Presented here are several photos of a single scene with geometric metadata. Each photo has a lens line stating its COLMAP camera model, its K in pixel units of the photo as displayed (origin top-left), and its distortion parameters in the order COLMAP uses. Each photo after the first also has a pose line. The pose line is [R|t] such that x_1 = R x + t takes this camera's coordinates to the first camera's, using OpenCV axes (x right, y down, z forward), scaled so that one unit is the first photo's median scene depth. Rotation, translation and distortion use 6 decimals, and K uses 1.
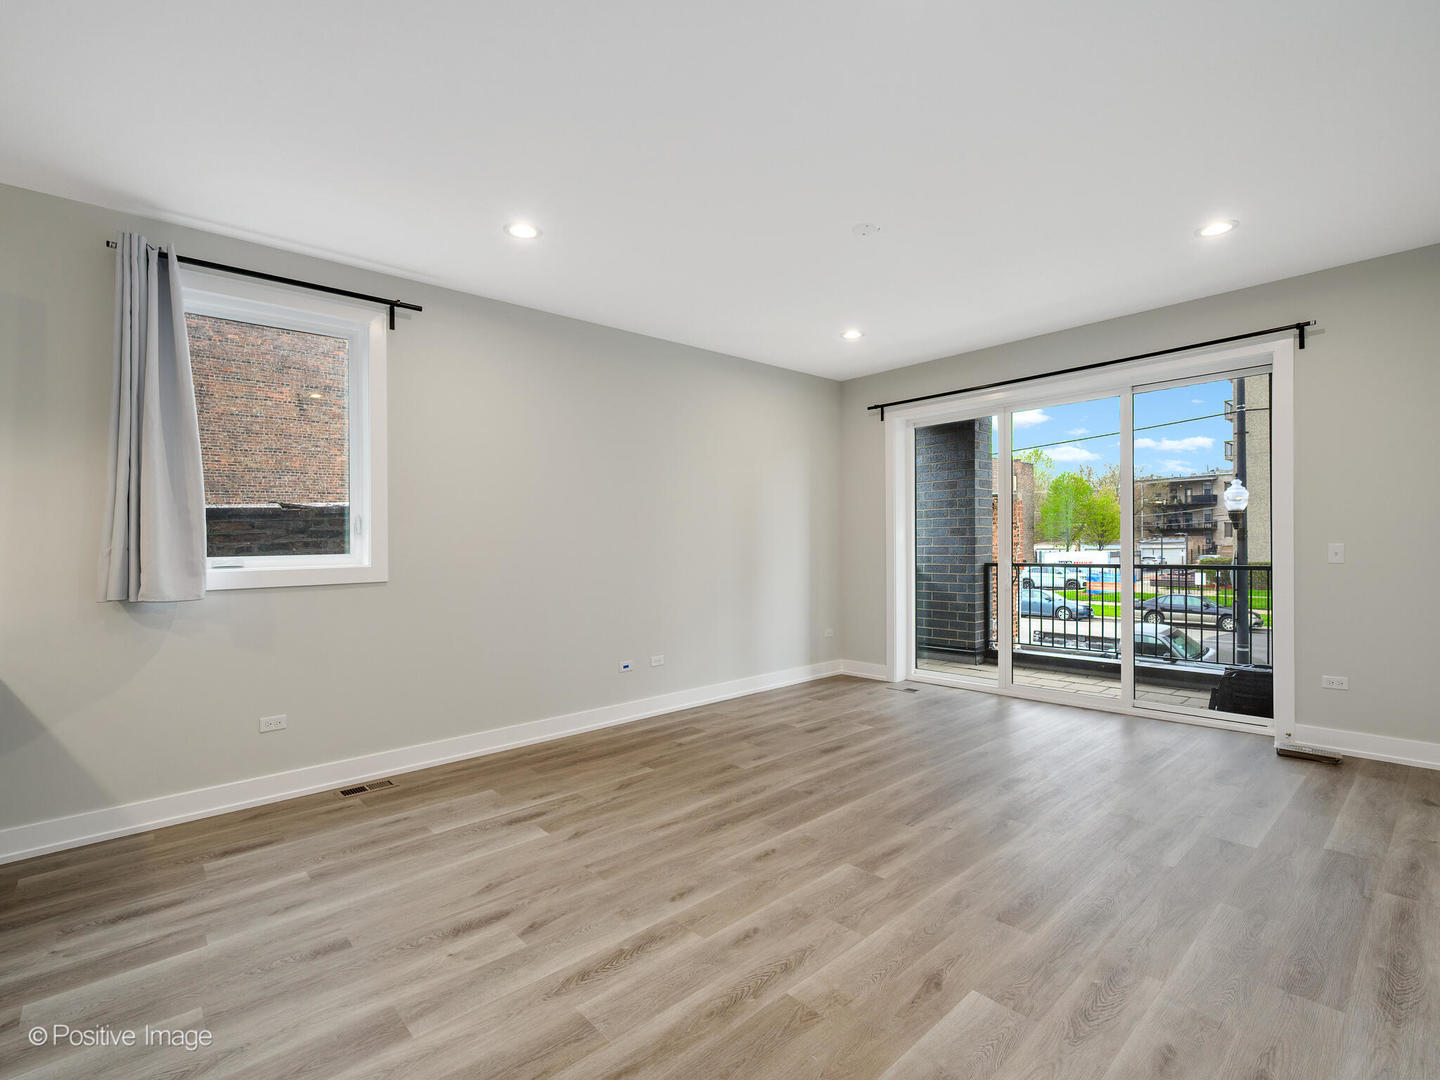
lens RADIAL K [[669.3, 0, 725.9], [0, 669.3, 549.1], [0, 0, 1]] dist [0.000765, 0.000154]
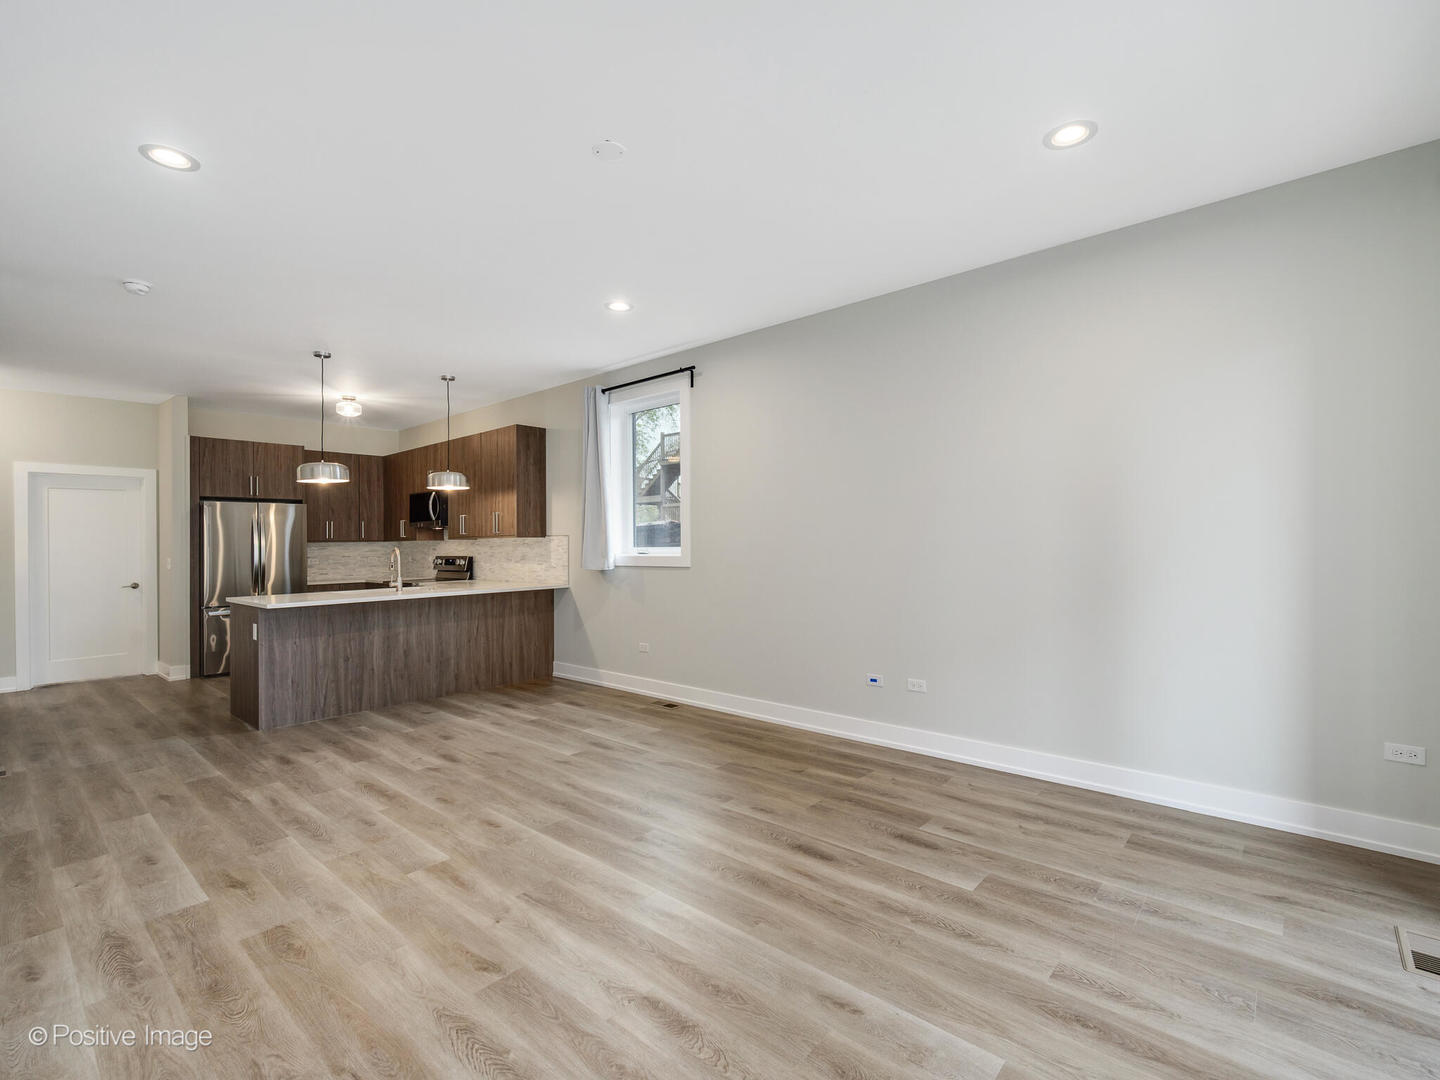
lens RADIAL K [[669.3, 0, 725.9], [0, 669.3, 549.1], [0, 0, 1]] dist [0.000765, 0.000154]
pose [[0.111881, 0.024921, -0.993409, 0.965878], [0.003783, 0.999668, 0.025504, -0.017275], [0.993714, -0.006612, 0.111749, 1.031073]]
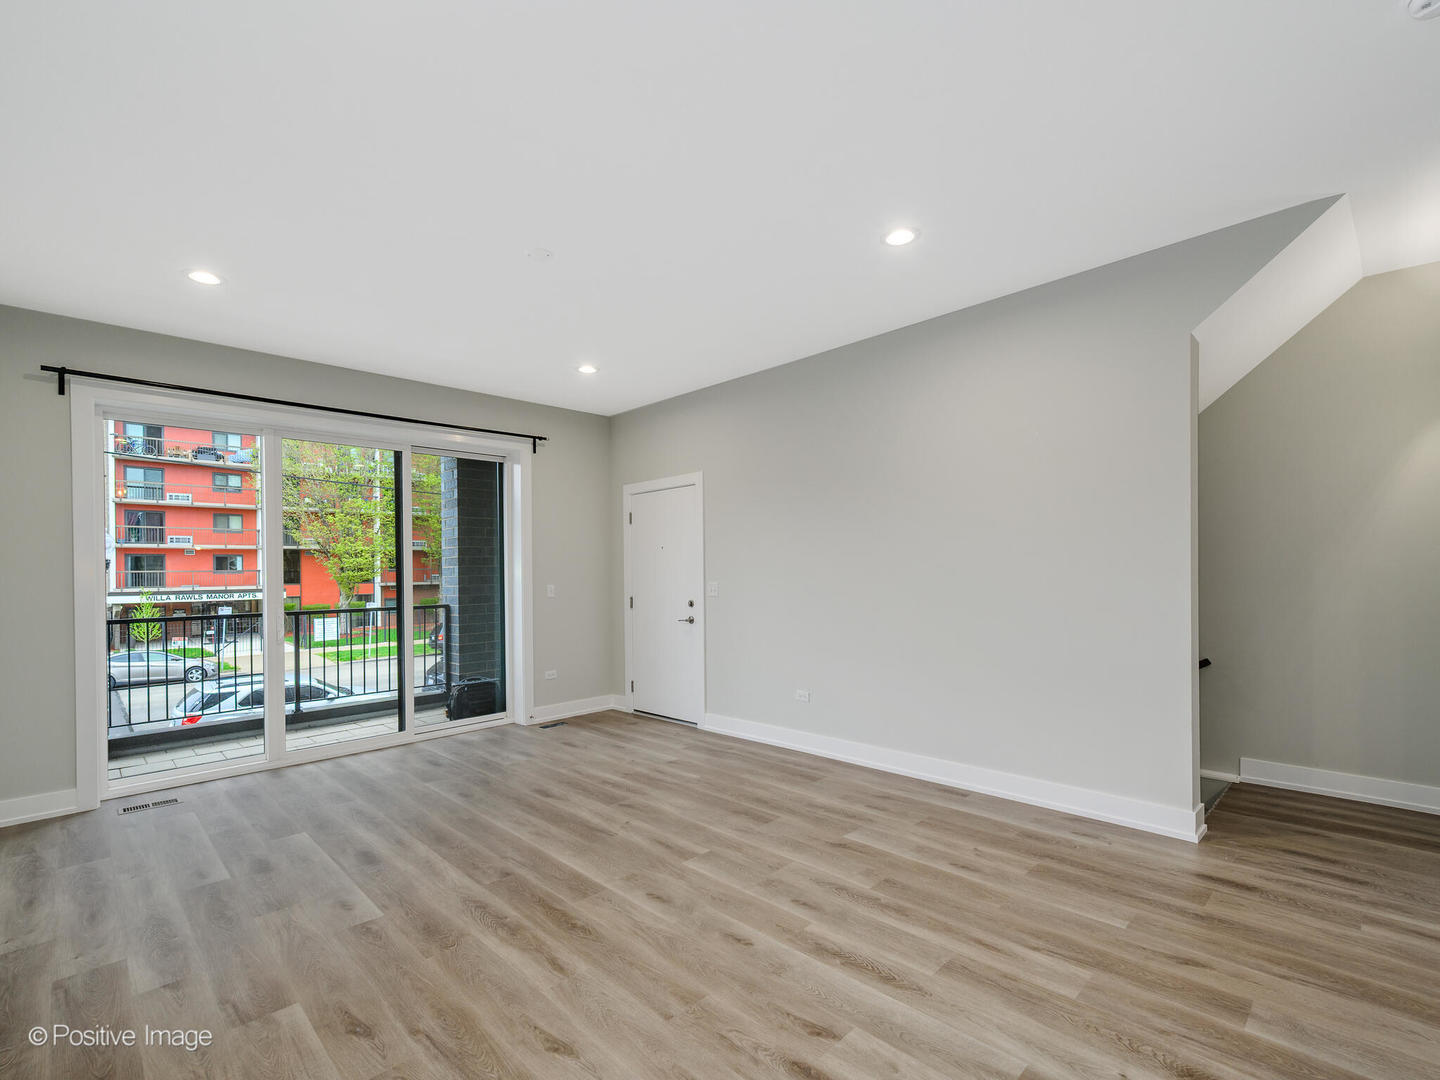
lens RADIAL K [[669.3, 0, 725.9], [0, 669.3, 549.1], [0, 0, 1]] dist [0.000765, 0.000154]
pose [[-0.039905, 0.055042, 0.997686, -0.763694], [0.028386, 0.998141, -0.053932, 0.006938], [-0.998800, 0.026169, -0.041394, 0.758654]]
